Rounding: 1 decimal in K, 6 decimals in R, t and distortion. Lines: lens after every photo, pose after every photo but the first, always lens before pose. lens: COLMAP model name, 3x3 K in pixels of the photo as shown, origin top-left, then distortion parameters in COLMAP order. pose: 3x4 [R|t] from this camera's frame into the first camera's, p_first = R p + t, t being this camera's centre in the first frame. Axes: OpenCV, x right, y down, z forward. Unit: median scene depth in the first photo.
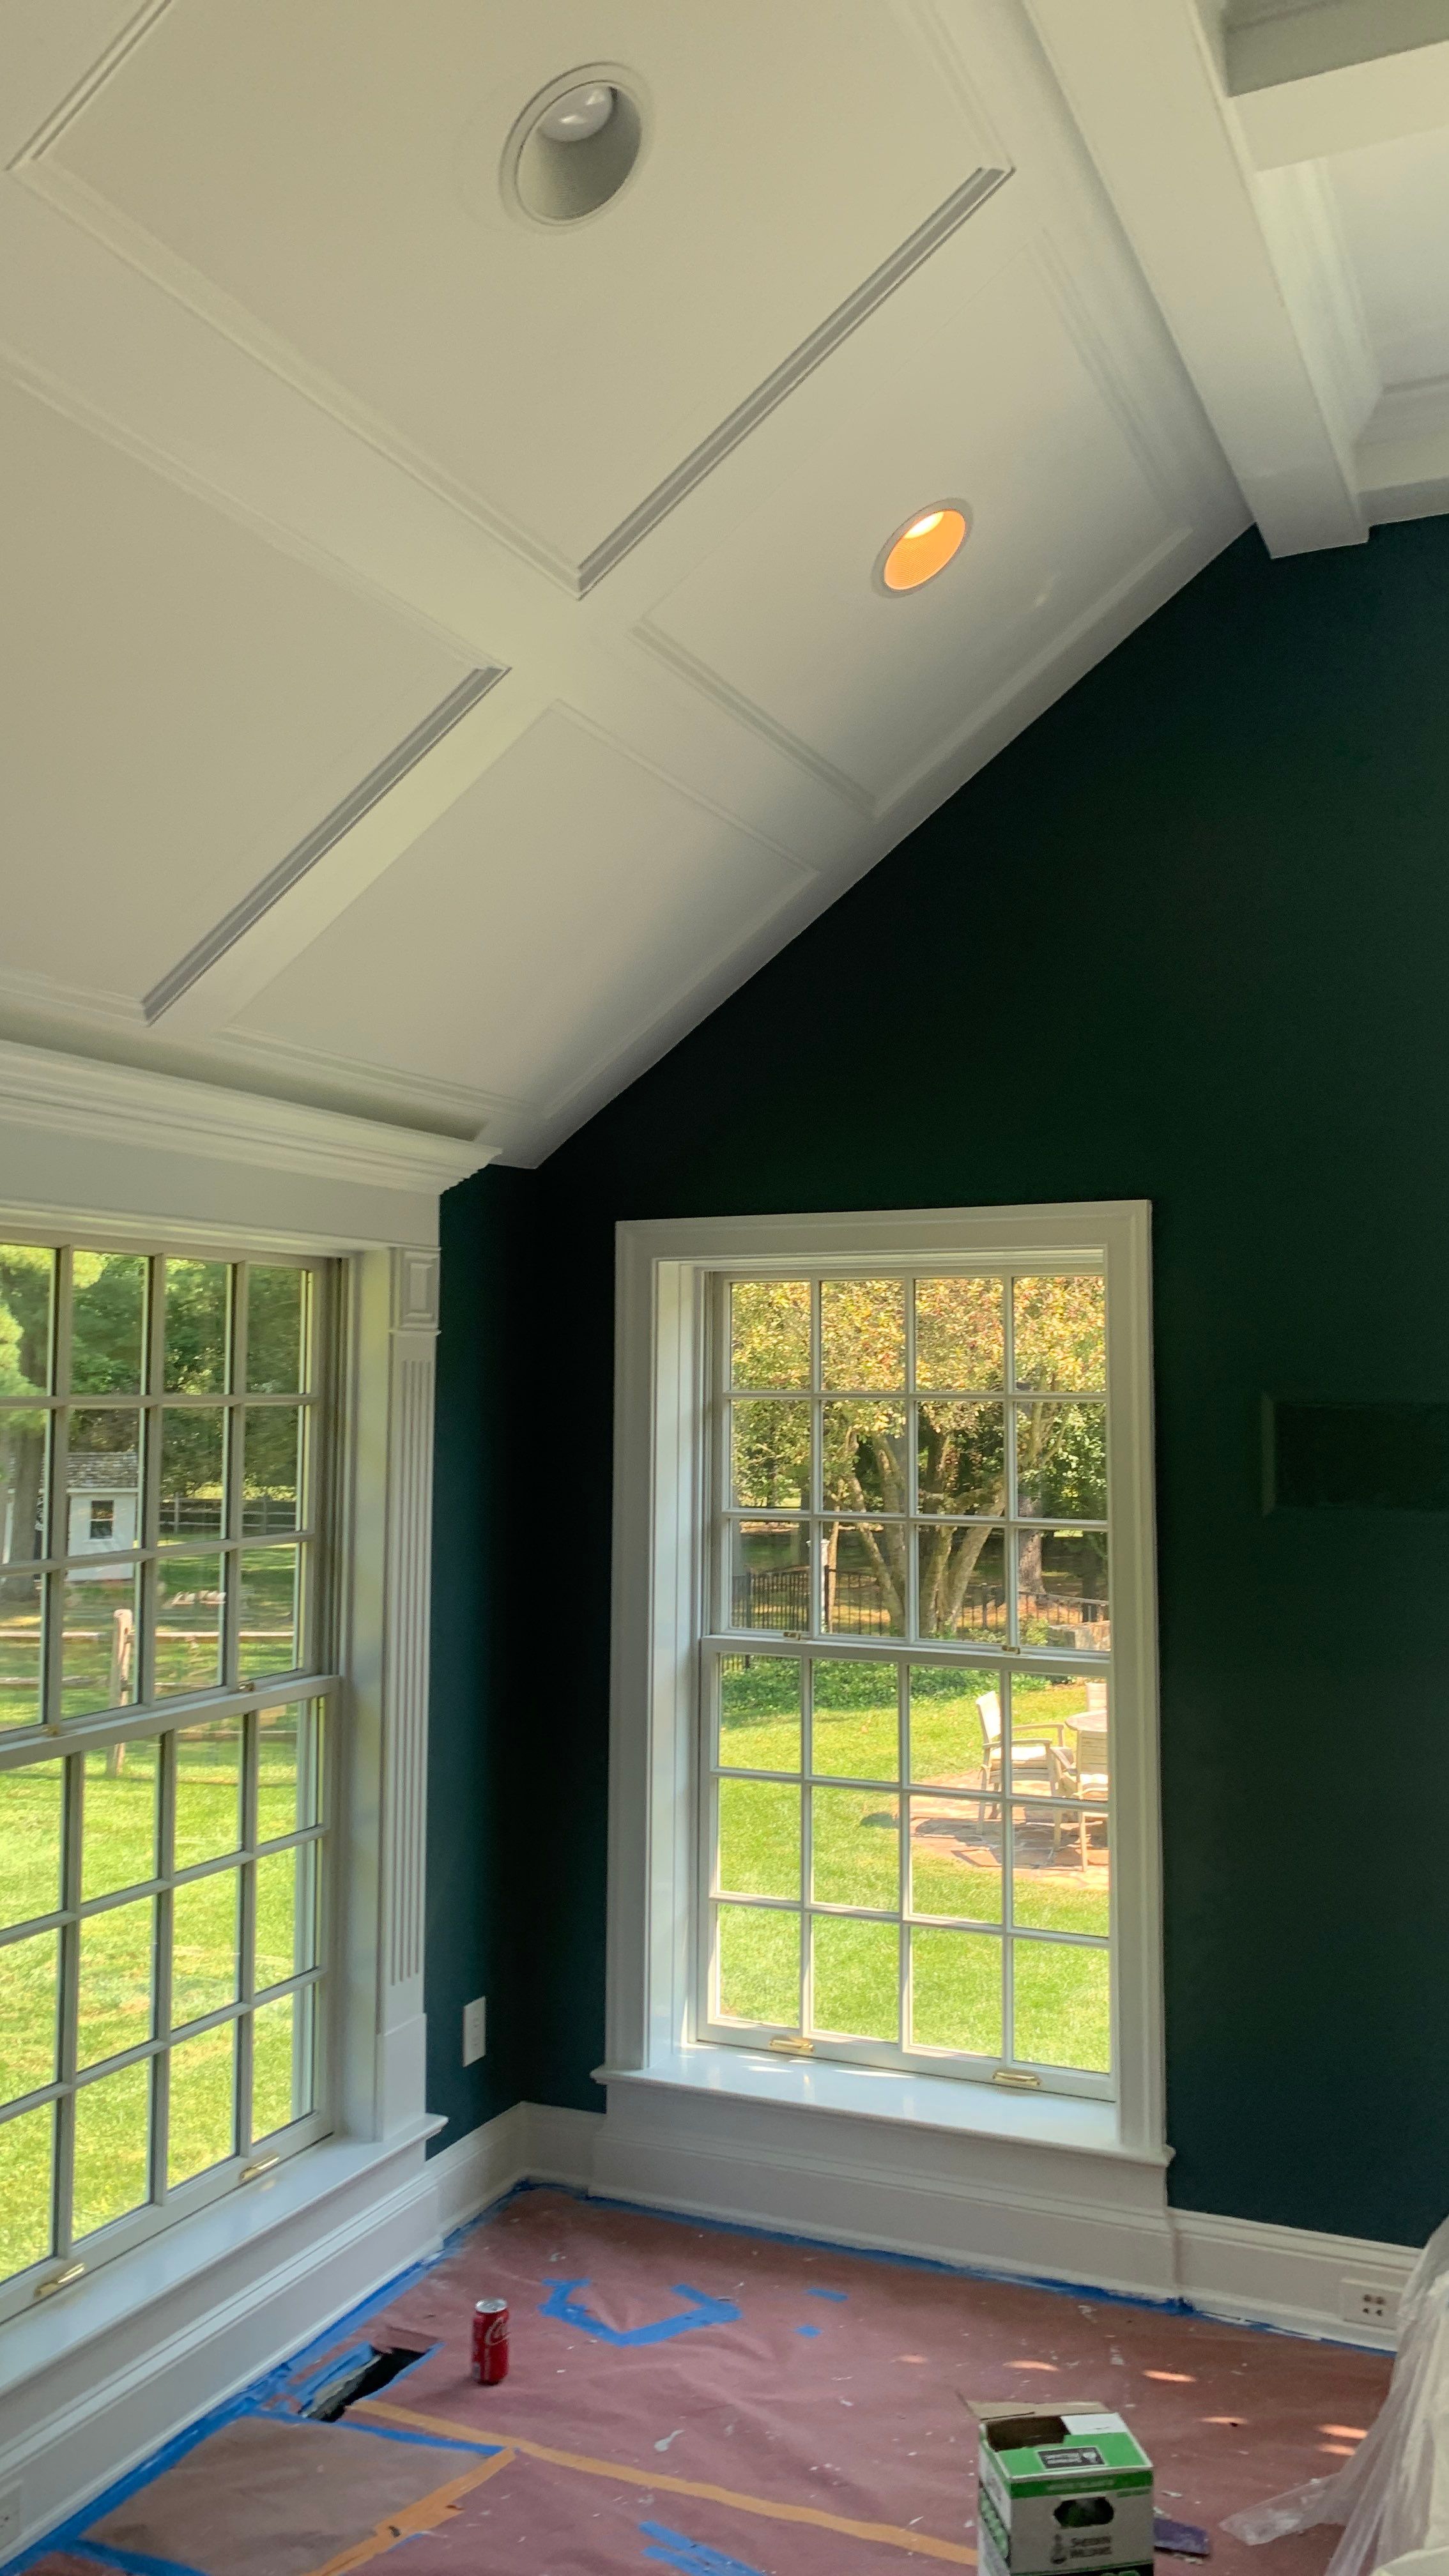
lens RADIAL K [[1996.6, 0, 800.6], [0, 1996.6, 1239.8], [0, 0, 1]] dist [0.025444, -0.000651]
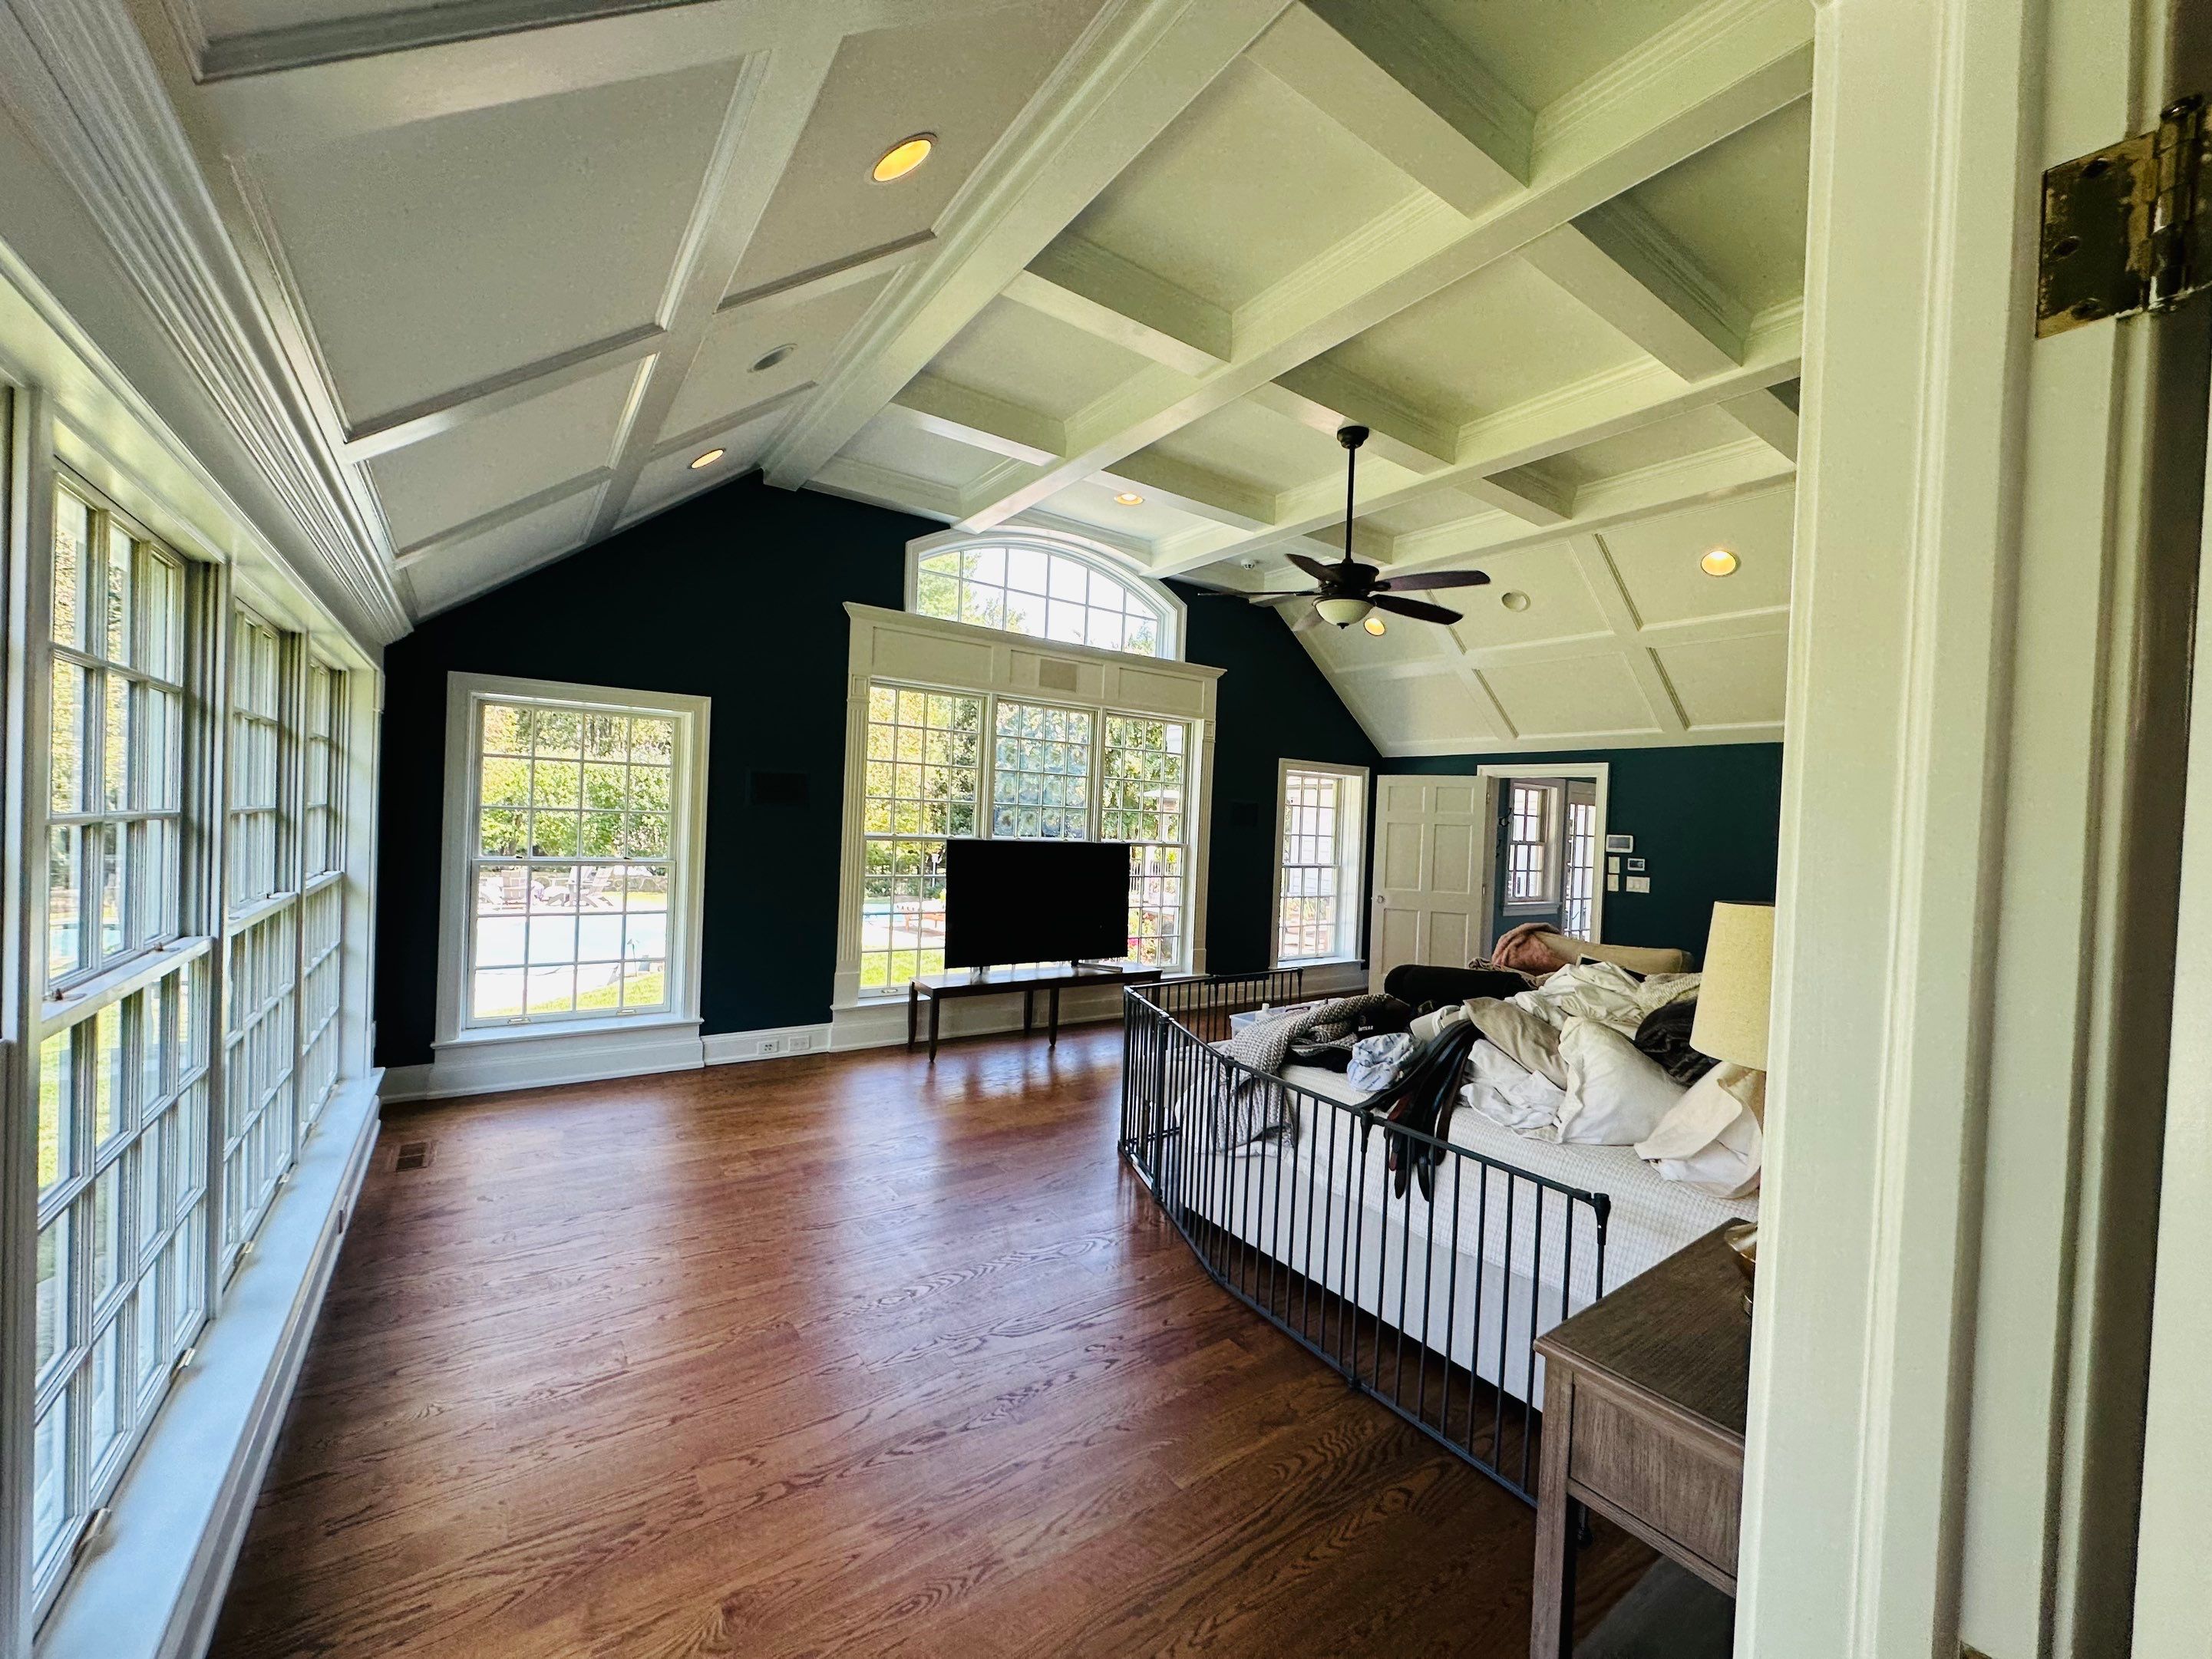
lens RADIAL K [[881.0, 0, 1102.7], [0, 881.0, 832.1], [0, 0, 1]] dist [0.000300, 0.000442]
pose [[0.532823, 0.006556, 0.846202, -0.595655], [-0.099471, 0.993523, 0.054936, 0.046929], [-0.840360, -0.113443, 0.530024, -0.158920]]
